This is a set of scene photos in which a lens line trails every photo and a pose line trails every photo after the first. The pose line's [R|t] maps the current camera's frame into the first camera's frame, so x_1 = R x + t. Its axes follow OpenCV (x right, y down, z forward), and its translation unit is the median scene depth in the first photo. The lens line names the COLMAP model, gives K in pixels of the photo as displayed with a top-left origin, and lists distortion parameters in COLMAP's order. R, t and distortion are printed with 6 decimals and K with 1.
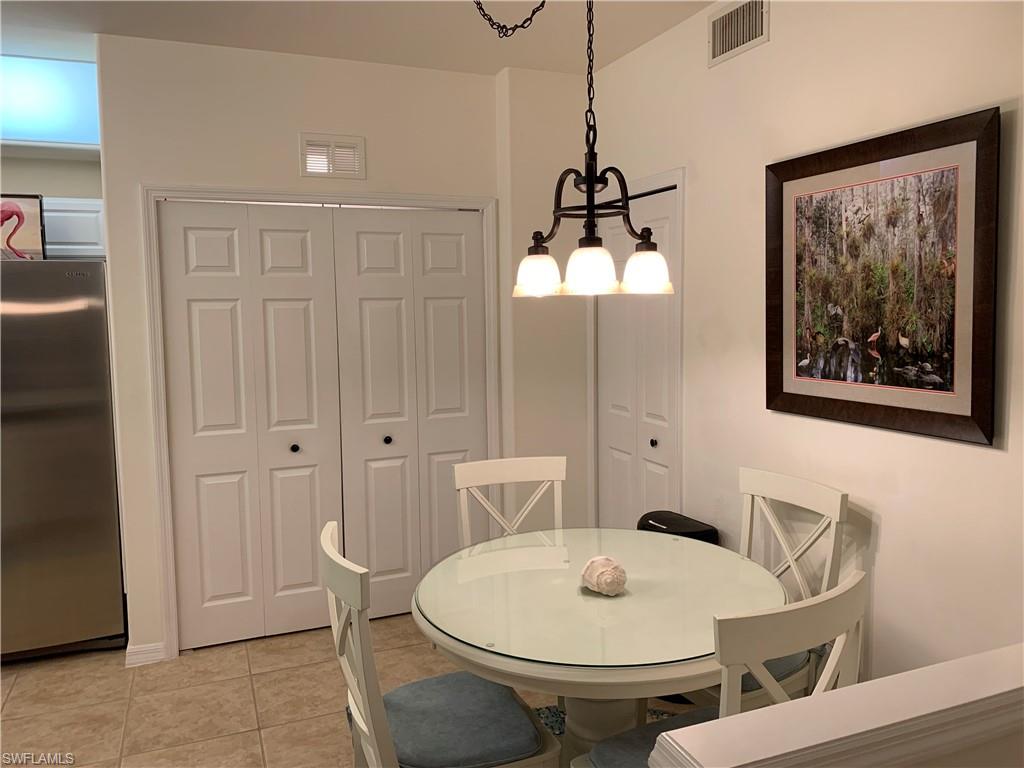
lens RADIAL K [[791.1, 0, 515.9], [0, 791.1, 380.4], [0, 0, 1]] dist [0.030685, -0.033874]
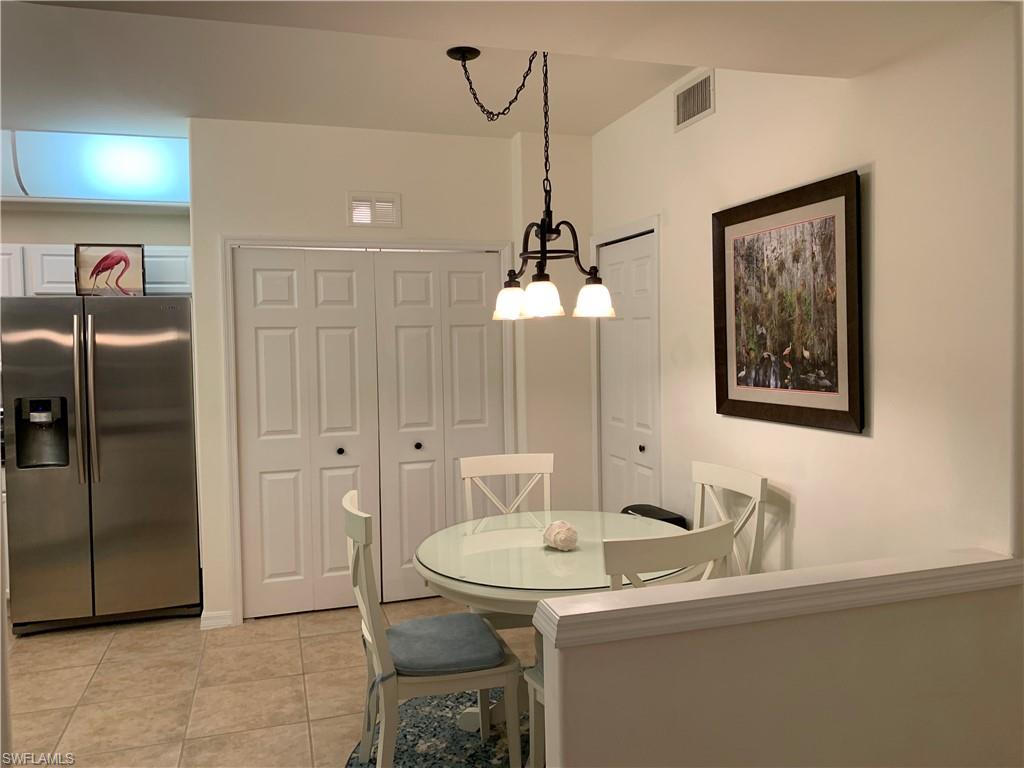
lens RADIAL K [[785.4, 0, 509.2], [0, 785.4, 381.1], [0, 0, 1]] dist [0.071361, -0.126401]
pose [[0.995839, 0.001014, -0.091126, 0.111509], [-0.004907, 0.999084, -0.042513, 0.039355], [0.090999, 0.042783, 0.994932, -0.221050]]
